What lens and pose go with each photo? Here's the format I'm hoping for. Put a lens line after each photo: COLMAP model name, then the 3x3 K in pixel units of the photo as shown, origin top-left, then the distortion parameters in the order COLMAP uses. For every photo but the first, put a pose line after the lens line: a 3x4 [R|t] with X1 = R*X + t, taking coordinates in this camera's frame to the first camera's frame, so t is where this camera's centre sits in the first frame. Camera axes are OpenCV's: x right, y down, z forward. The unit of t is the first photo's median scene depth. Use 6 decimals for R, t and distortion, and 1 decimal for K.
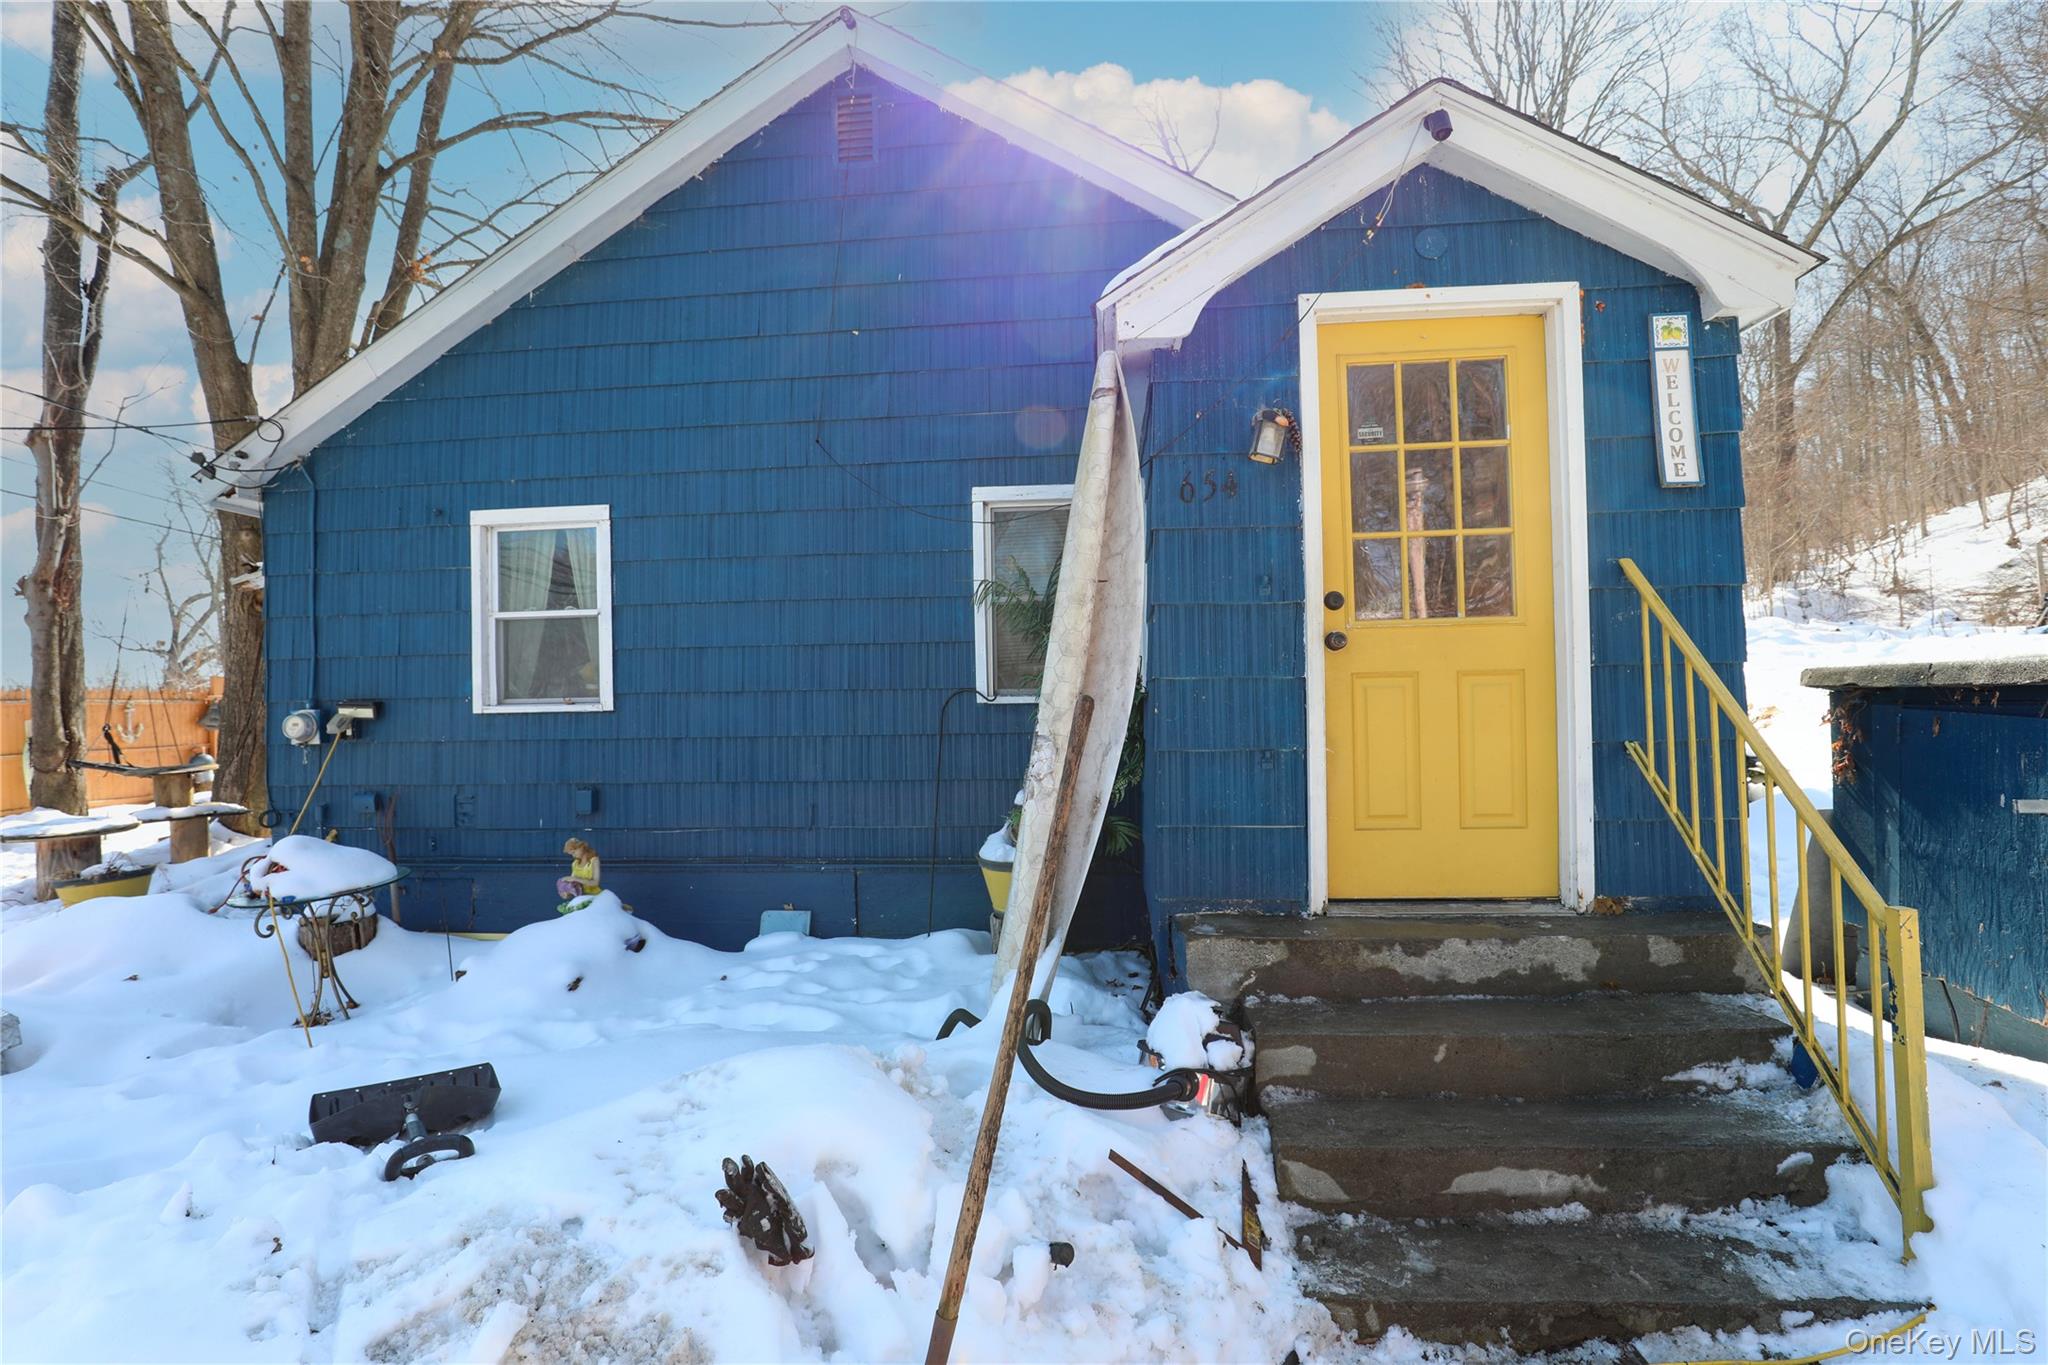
lens RADIAL K [[938.9, 0, 1006.3], [0, 938.9, 687.8], [0, 0, 1]] dist [-0.037808, 0.008907]
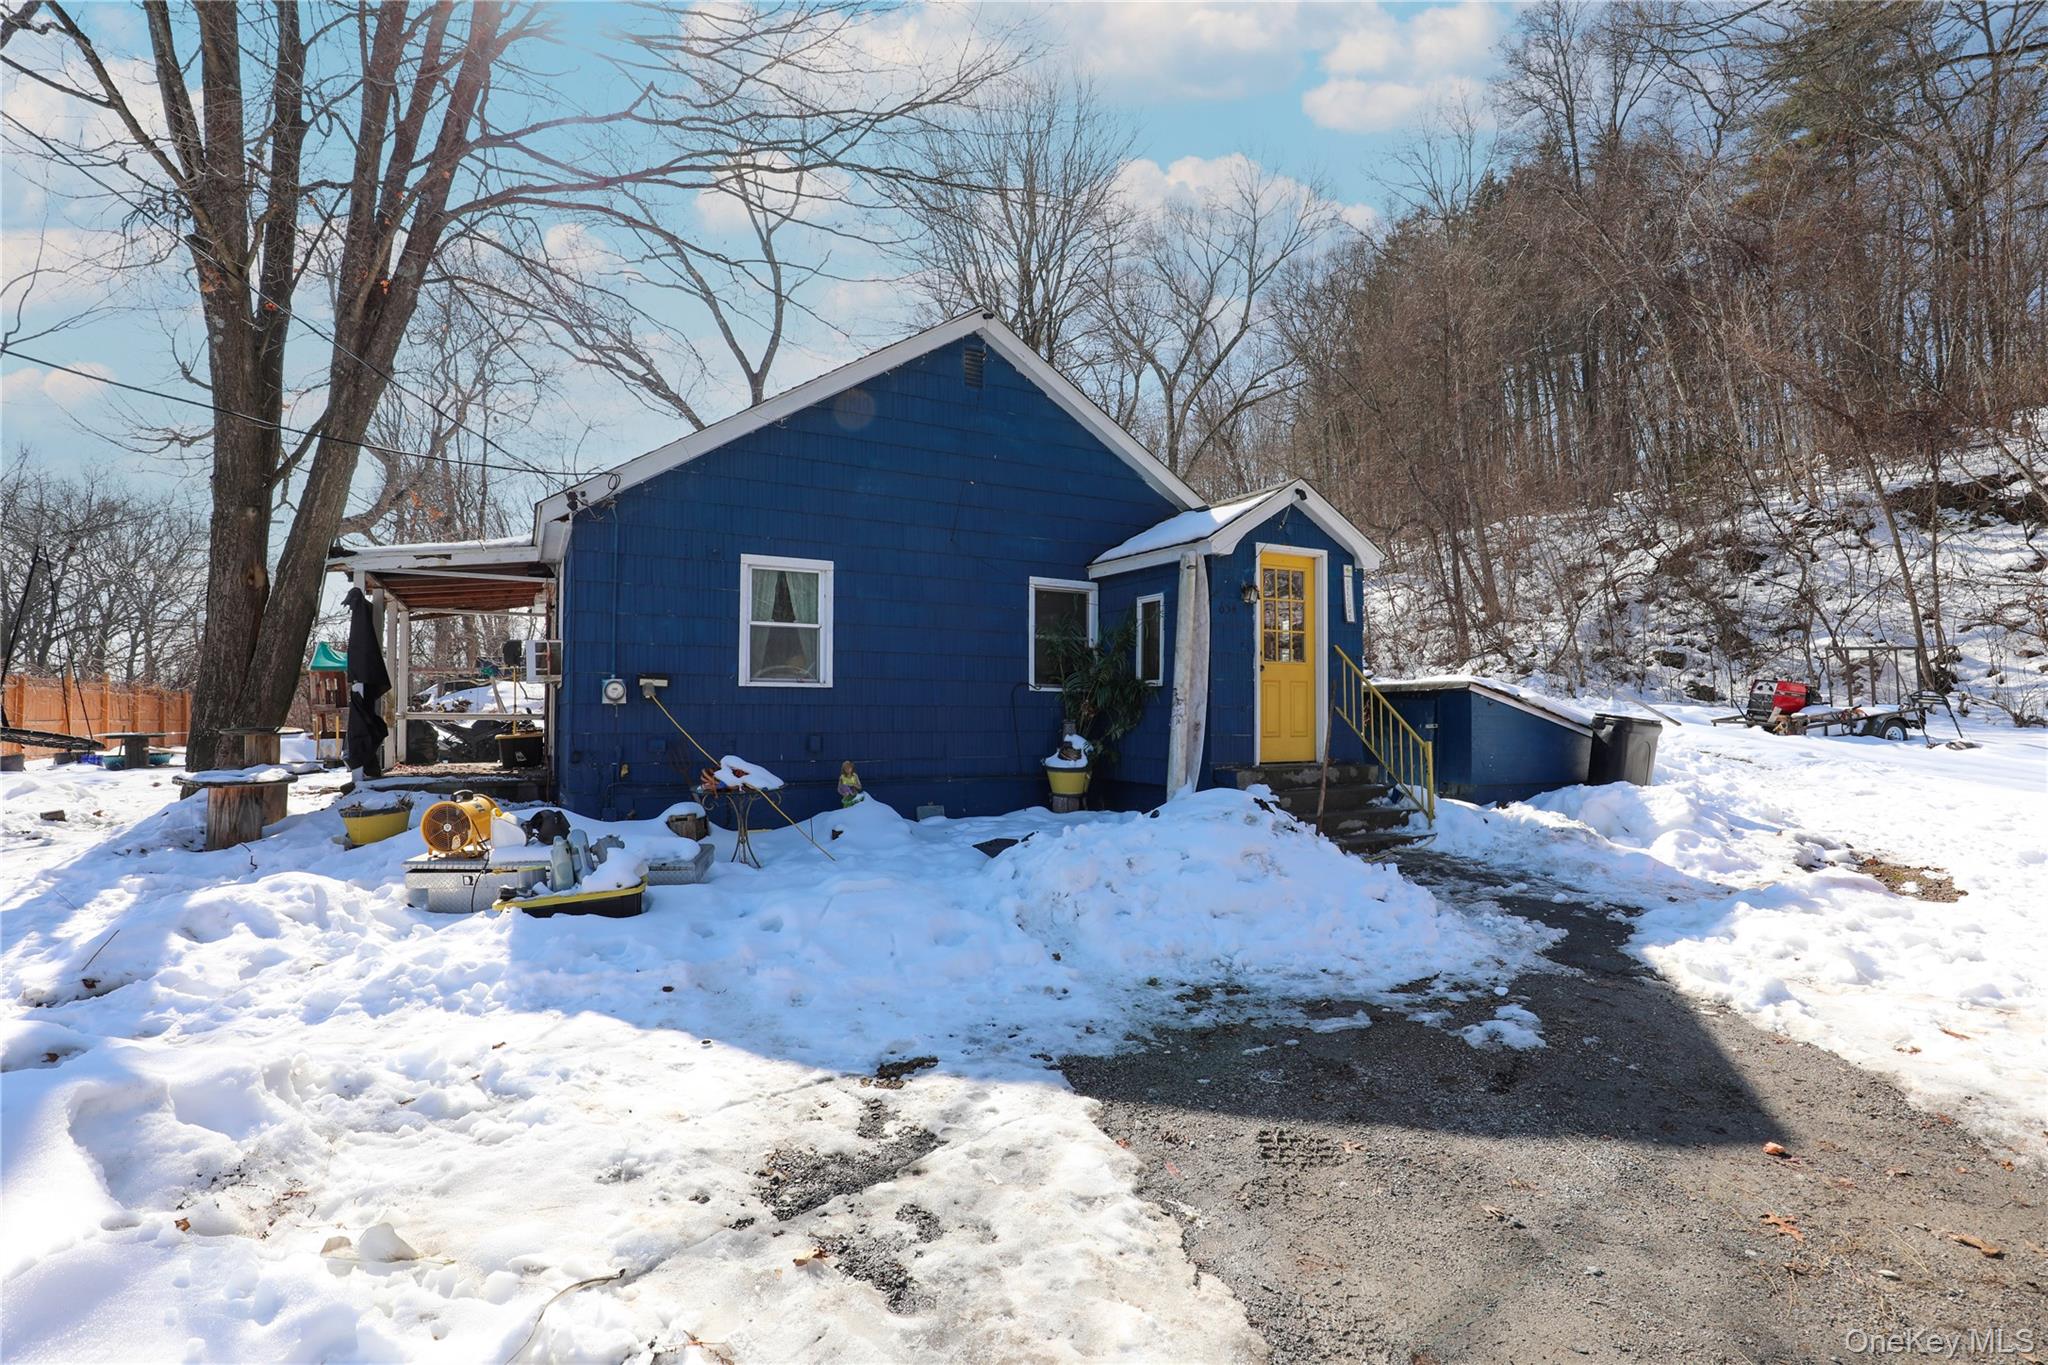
lens RADIAL K [[938.9, 0, 1006.3], [0, 938.9, 687.8], [0, 0, 1]] dist [-0.037808, 0.008907]
pose [[0.841040, 0.037749, 0.539655, -1.051059], [-0.027541, 0.999257, -0.026976, 0.060950], [-0.540272, 0.007826, 0.841454, -0.545272]]
